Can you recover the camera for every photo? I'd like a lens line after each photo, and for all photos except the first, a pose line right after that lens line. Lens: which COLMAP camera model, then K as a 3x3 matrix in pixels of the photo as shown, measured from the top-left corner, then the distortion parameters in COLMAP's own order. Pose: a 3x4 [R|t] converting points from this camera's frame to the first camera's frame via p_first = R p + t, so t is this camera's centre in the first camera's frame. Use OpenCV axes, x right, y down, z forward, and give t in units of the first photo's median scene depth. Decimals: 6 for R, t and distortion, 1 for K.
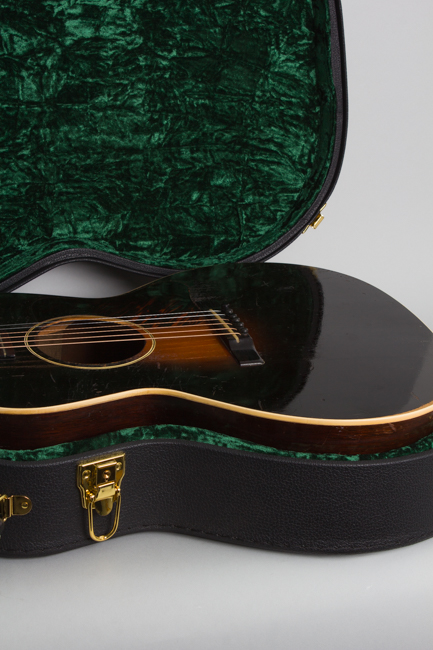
lens RADIAL K [[1420.5, 0, 216.8], [0, 1420.5, 324.6], [0, 0, 1]] dist [0.067318, 0.000000]
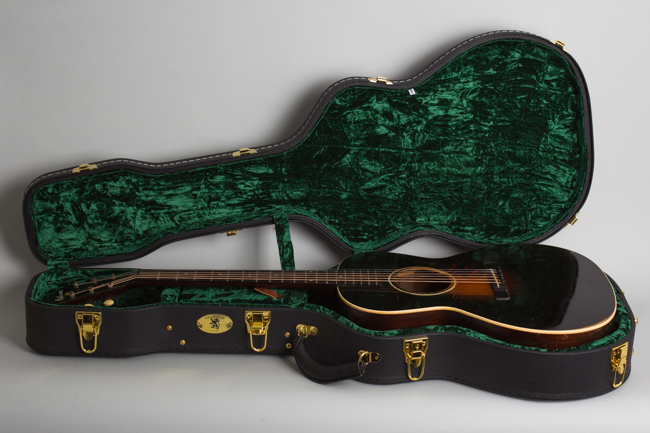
lens RADIAL K [[1332.0, 0, 324.9], [0, 1332.0, 216.6], [0, 0, 1]] dist [0.074590, 0.000000]
pose [[0.966168, 0.061484, -0.250477, 0.197781], [-0.071113, 0.997030, -0.029567, -0.010643], [0.247915, 0.046379, 0.967671, -0.672060]]
